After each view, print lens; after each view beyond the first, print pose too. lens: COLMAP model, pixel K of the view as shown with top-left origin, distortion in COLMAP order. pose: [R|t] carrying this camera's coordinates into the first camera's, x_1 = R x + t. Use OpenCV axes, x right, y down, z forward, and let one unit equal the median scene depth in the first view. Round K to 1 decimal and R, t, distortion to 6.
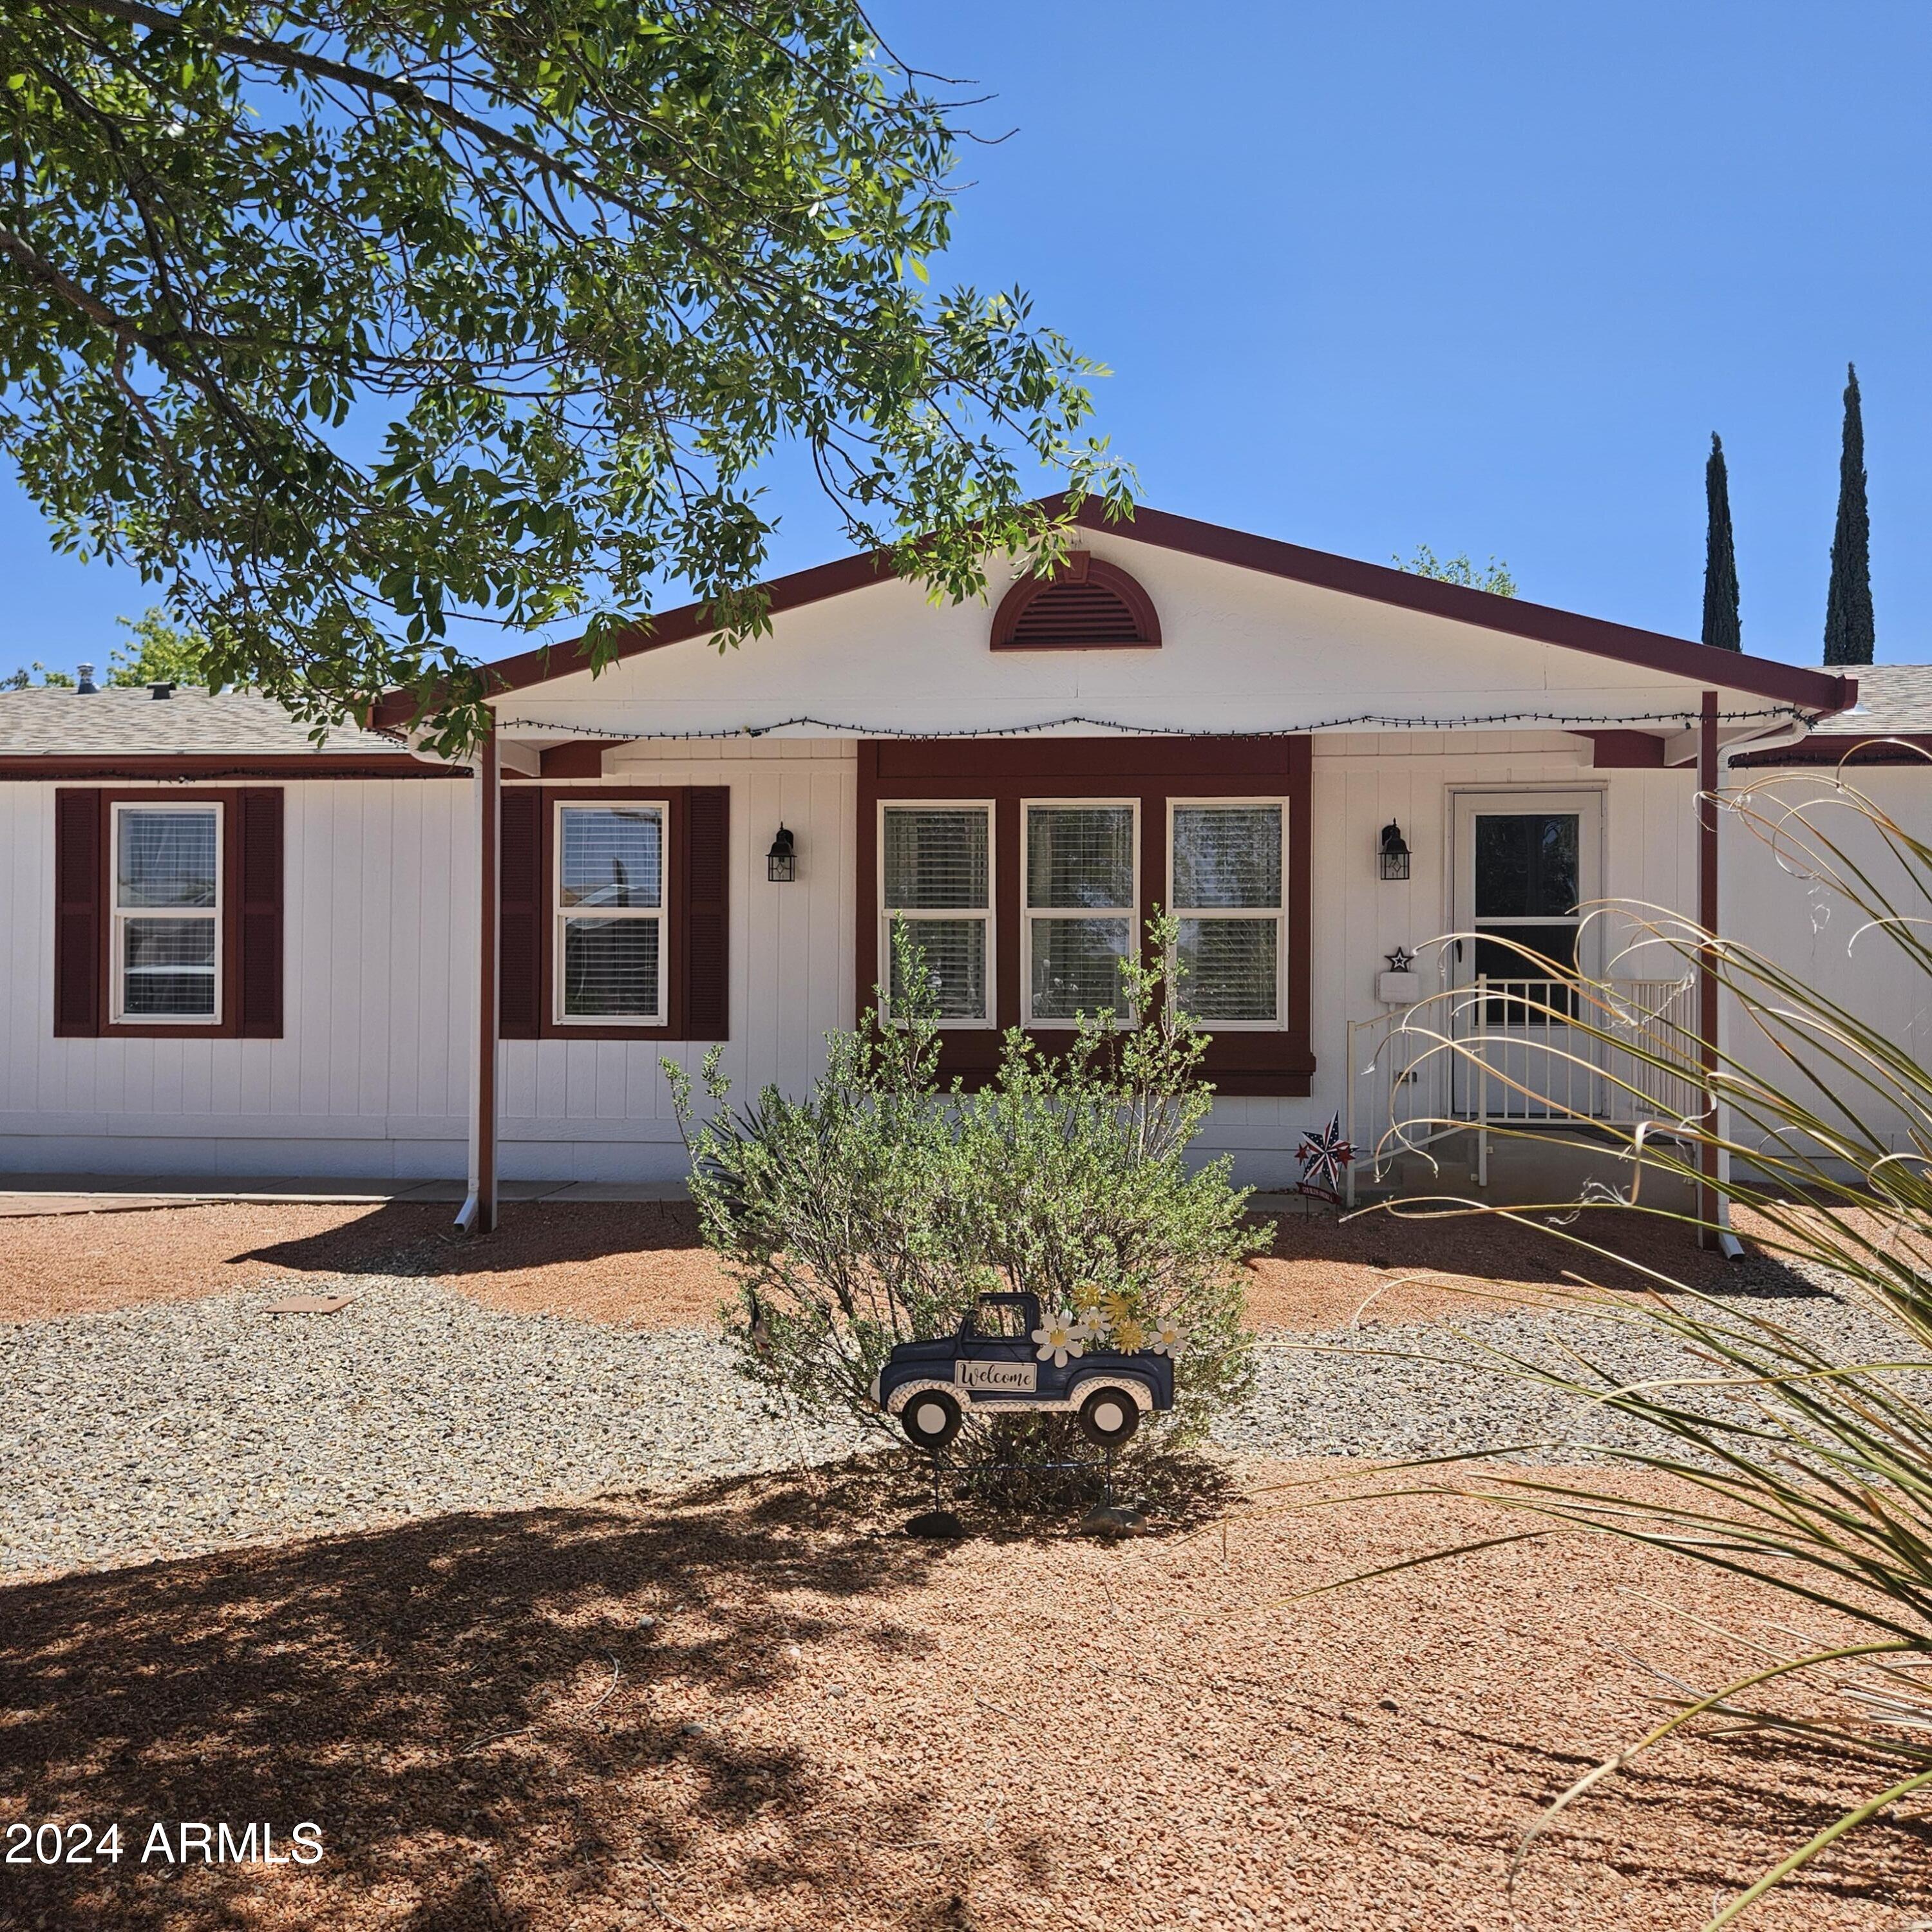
lens RADIAL K [[1703.3, 0, 972.8], [0, 1703.3, 960.2], [0, 0, 1]] dist [0.085850, -0.119844]
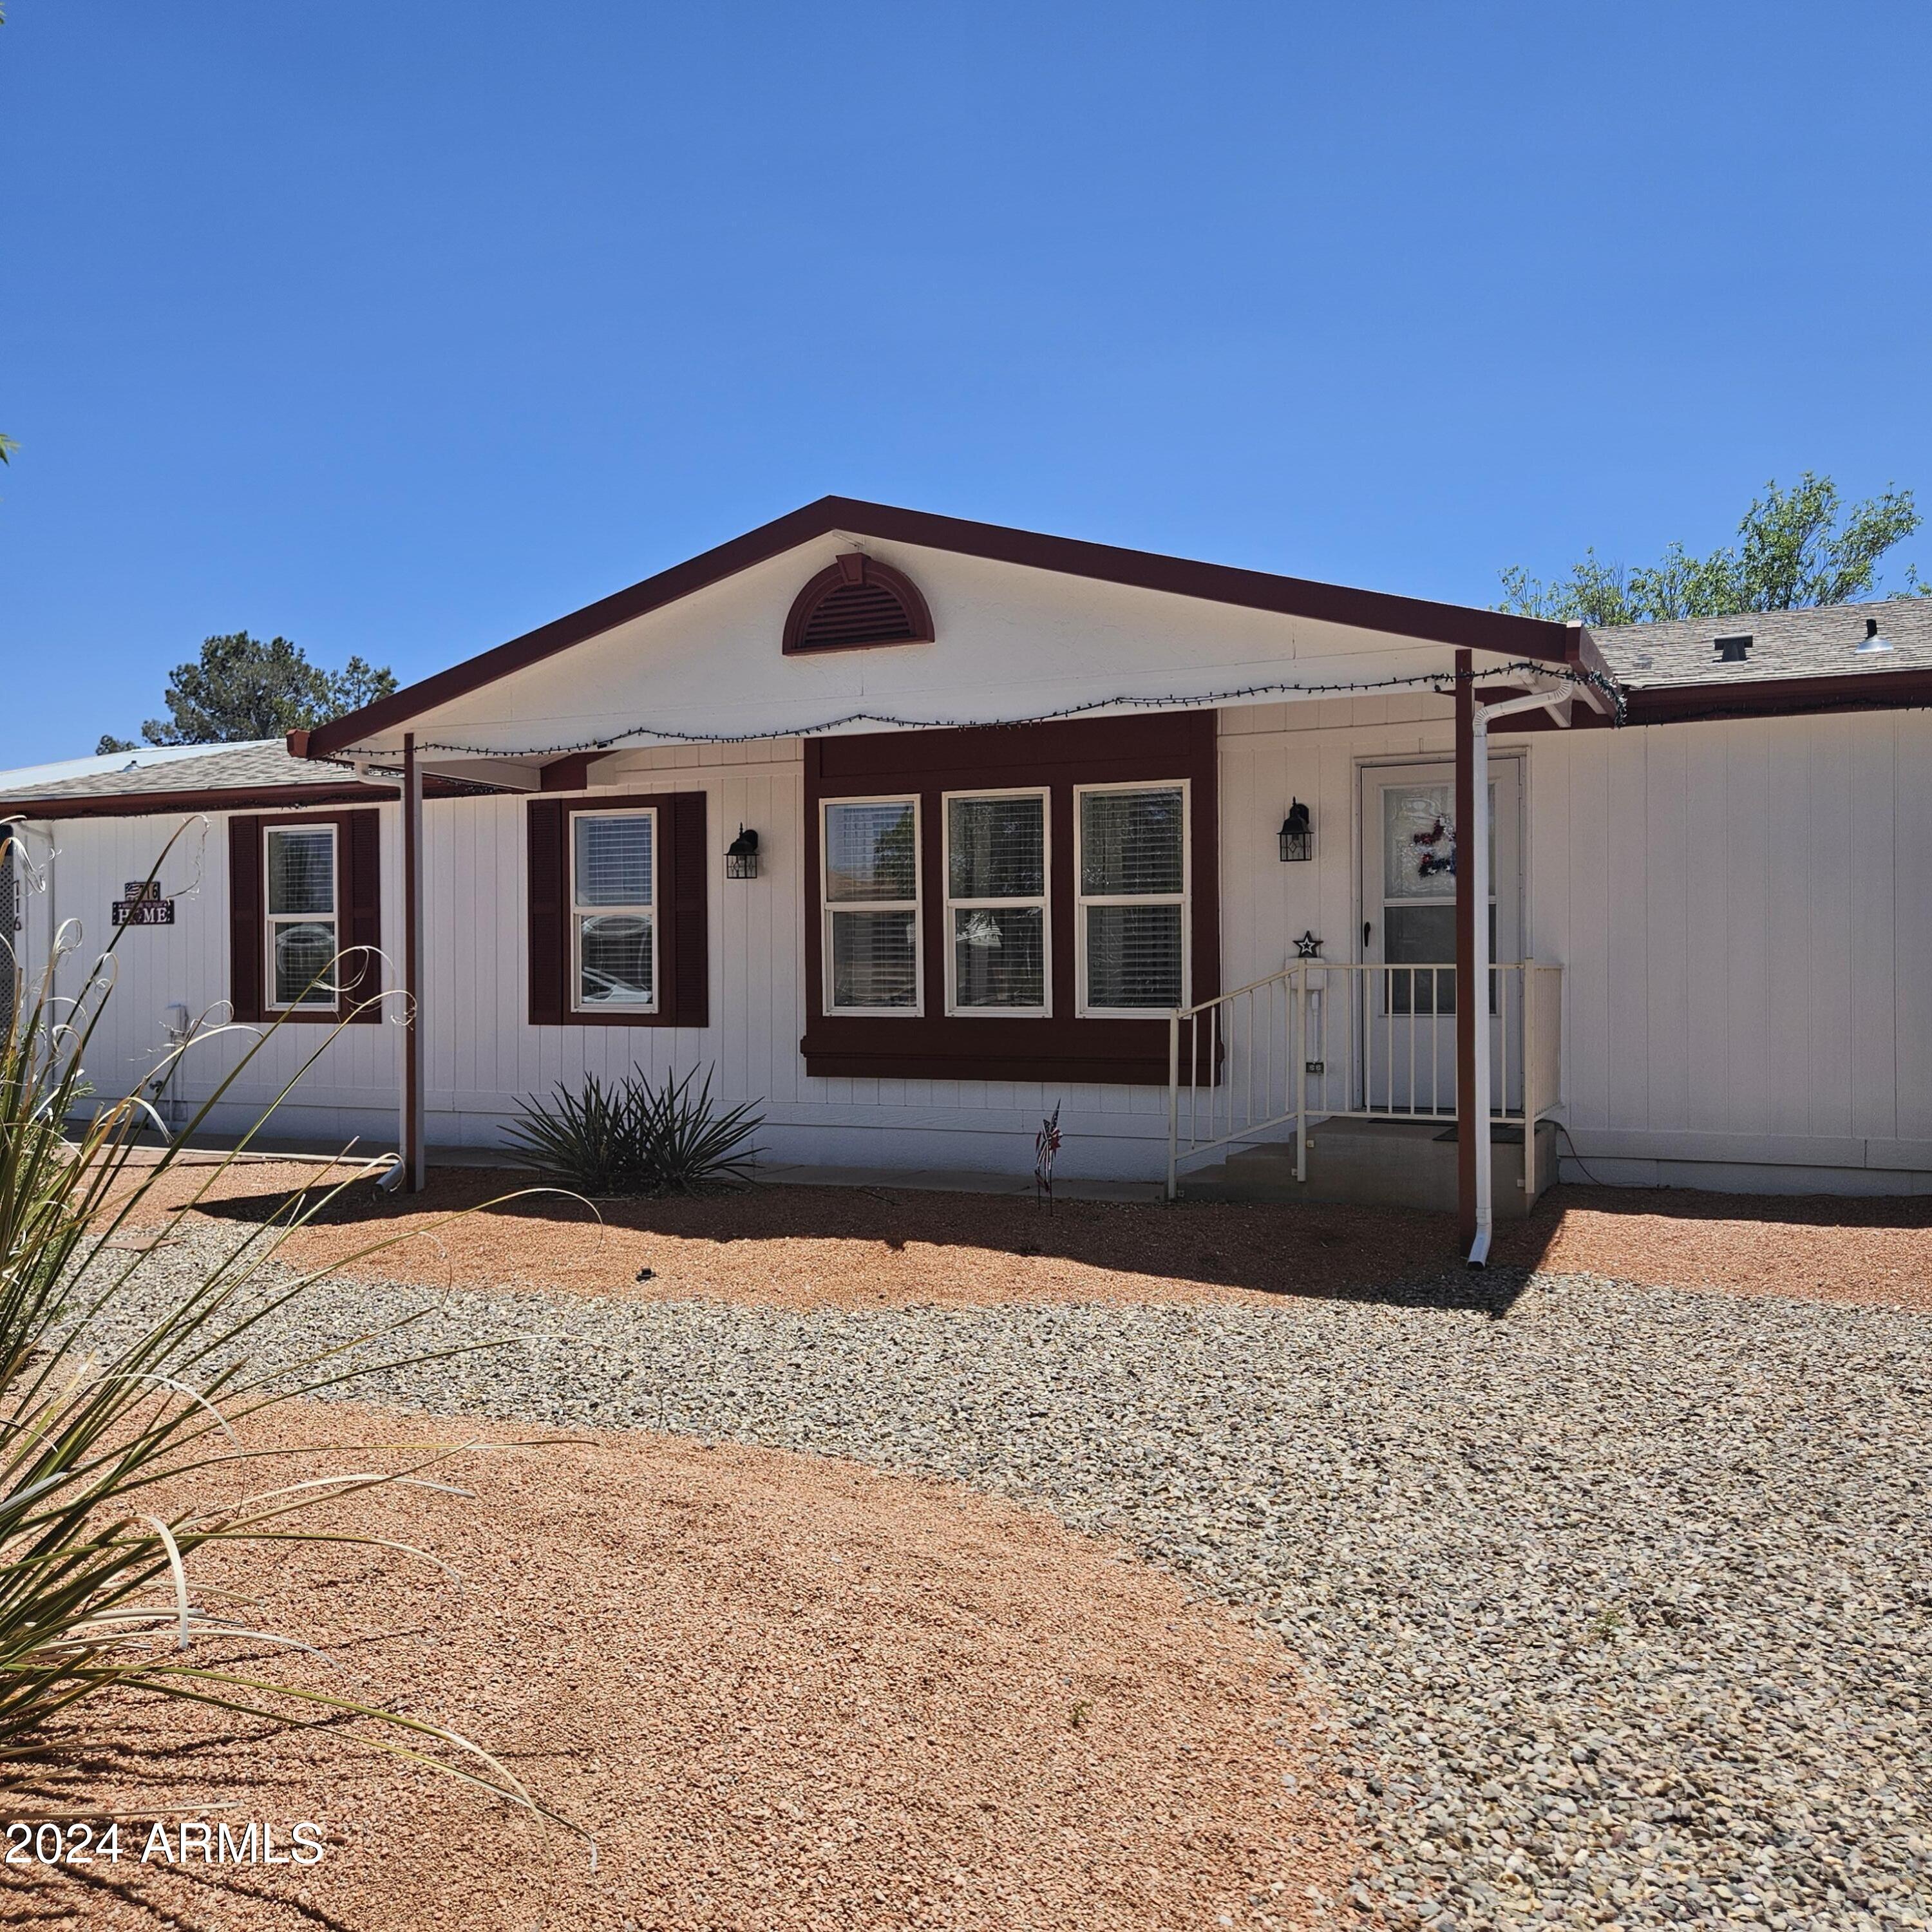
lens RADIAL K [[1720.8, 0, 973.5], [0, 1720.8, 950.6], [0, 0, 1]] dist [0.081089, -0.075348]
pose [[0.939372, -0.010865, -0.342727, 0.403816], [0.010437, 0.999941, -0.003094, 0.004084], [0.342741, -0.000670, 0.939430, 0.033444]]
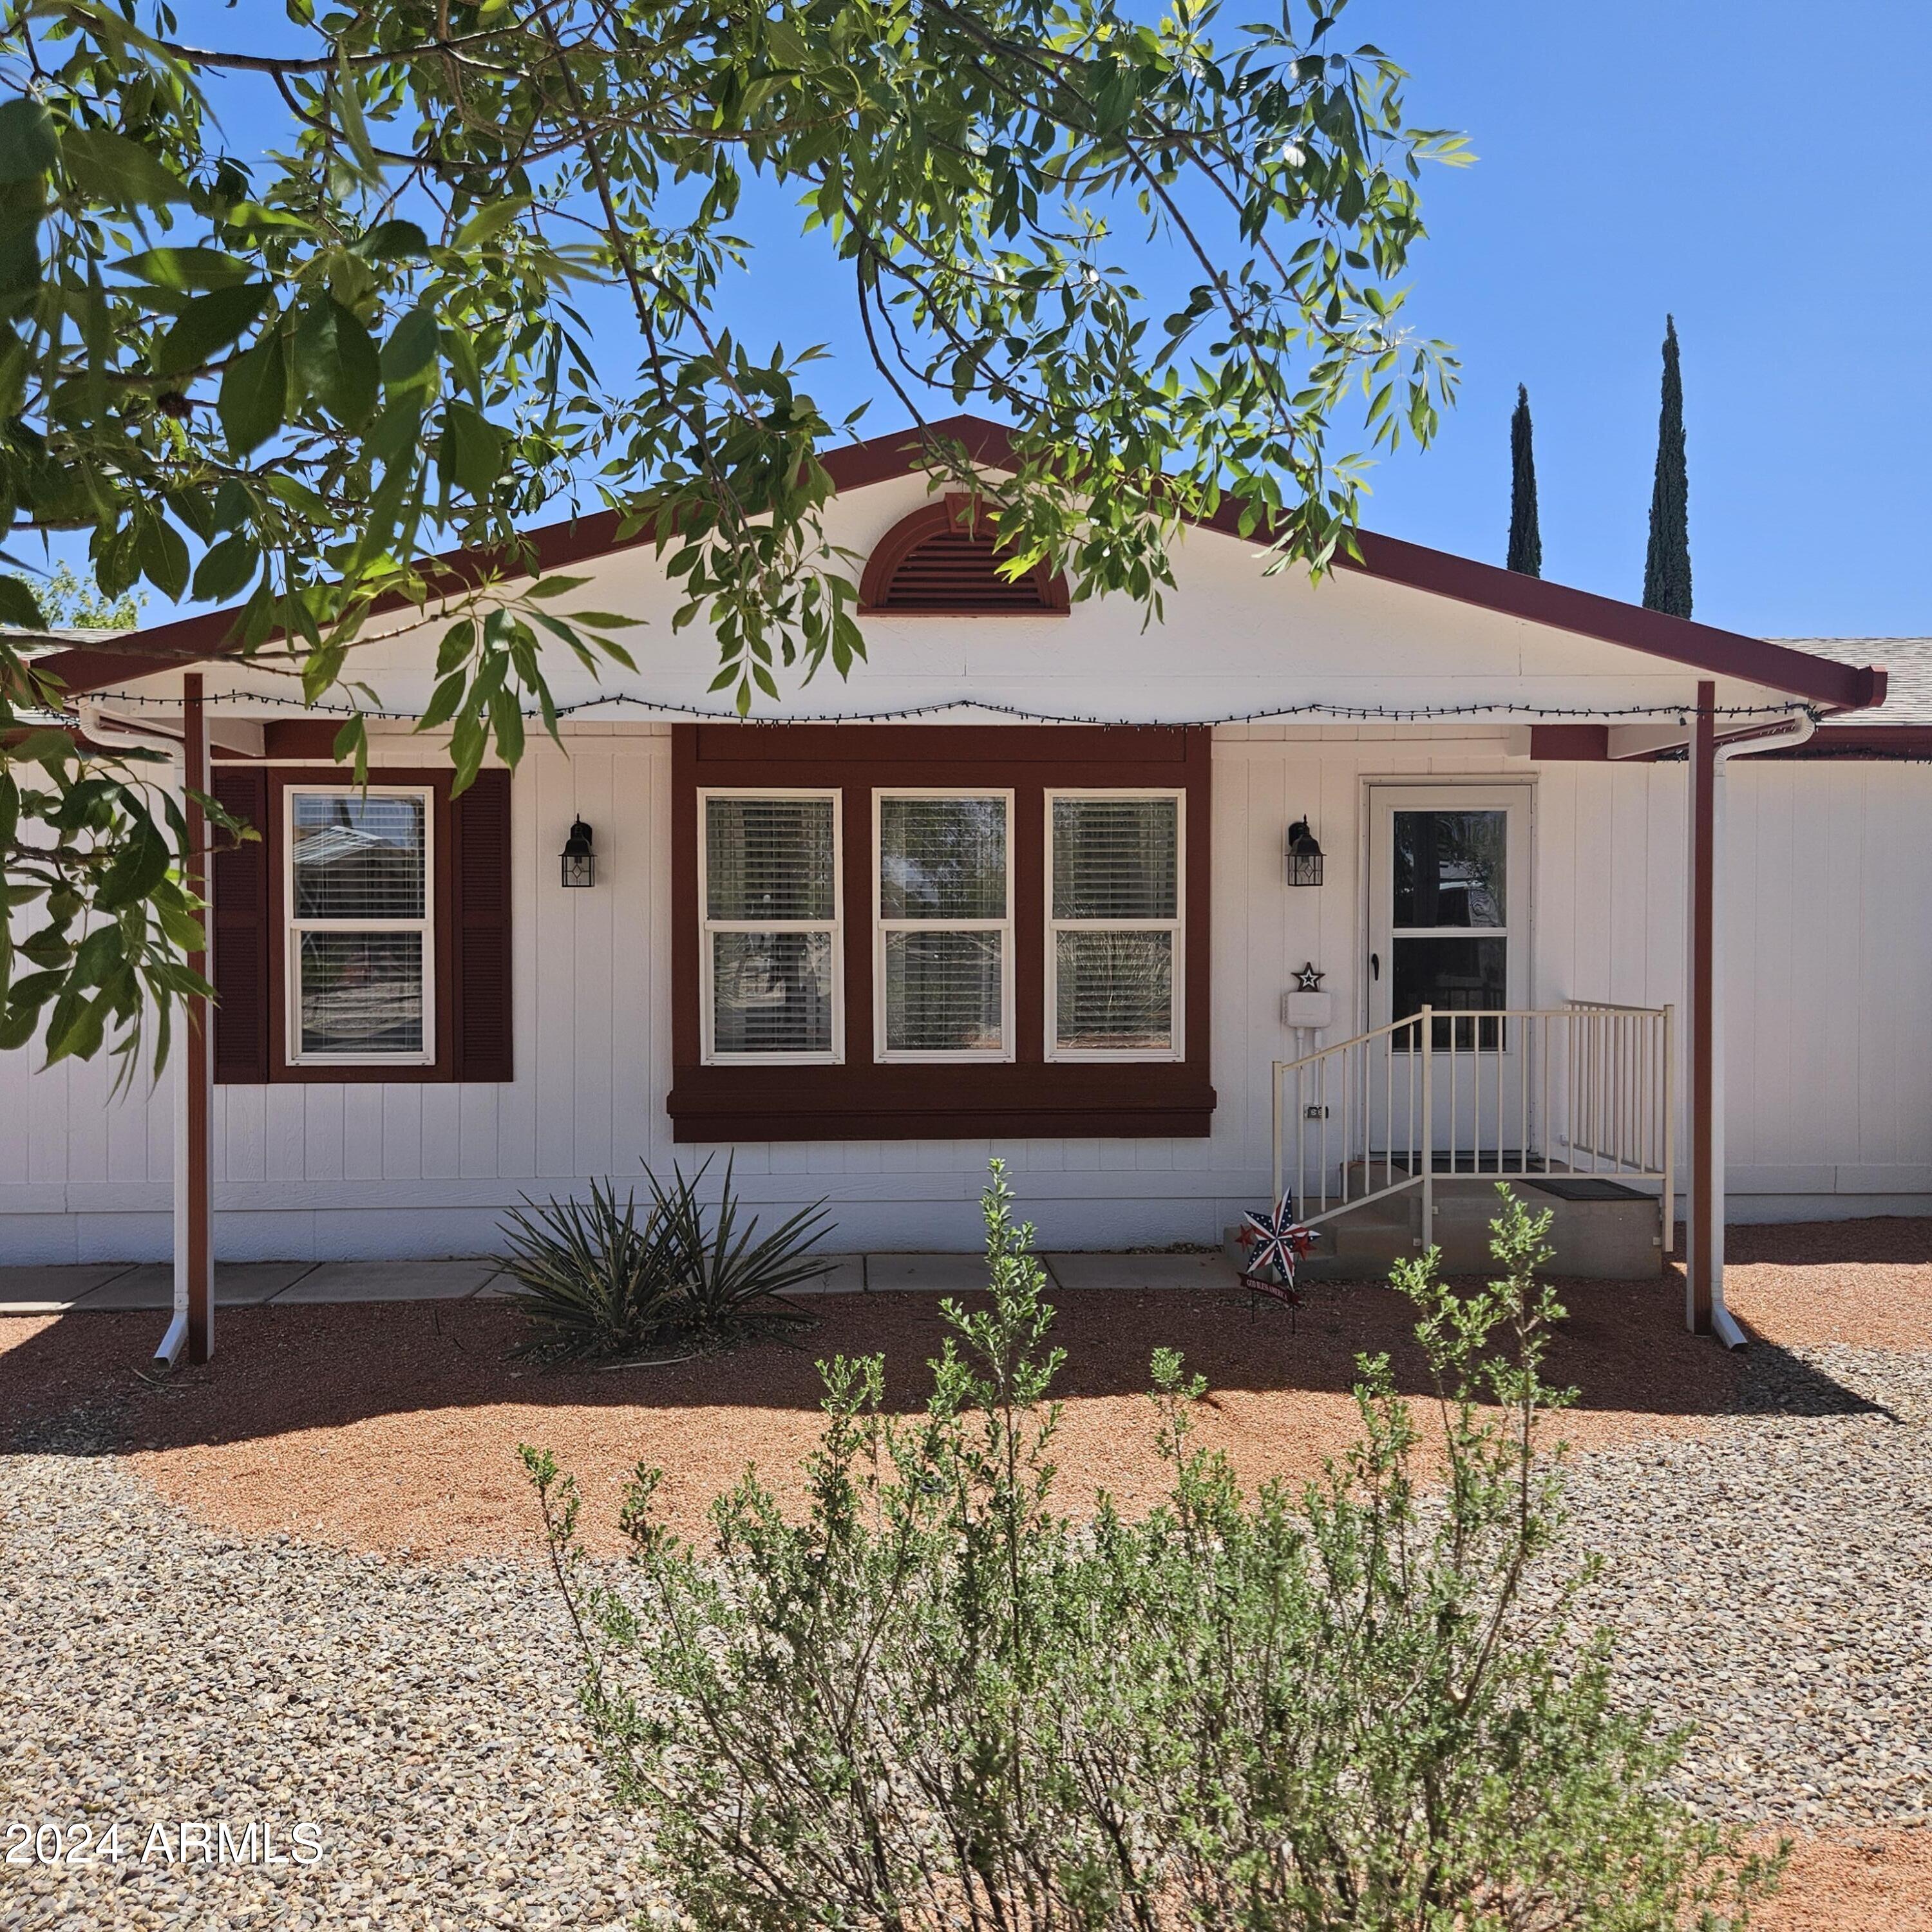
lens RADIAL K [[1700.2, 0, 969.0], [0, 1700.2, 957.8], [0, 0, 1]] dist [0.082151, -0.076969]
pose [[0.990057, -0.008308, 0.140423, -0.043084], [0.003538, 0.999409, 0.034186, -0.040482], [-0.140624, -0.033349, 0.989501, 0.167204]]
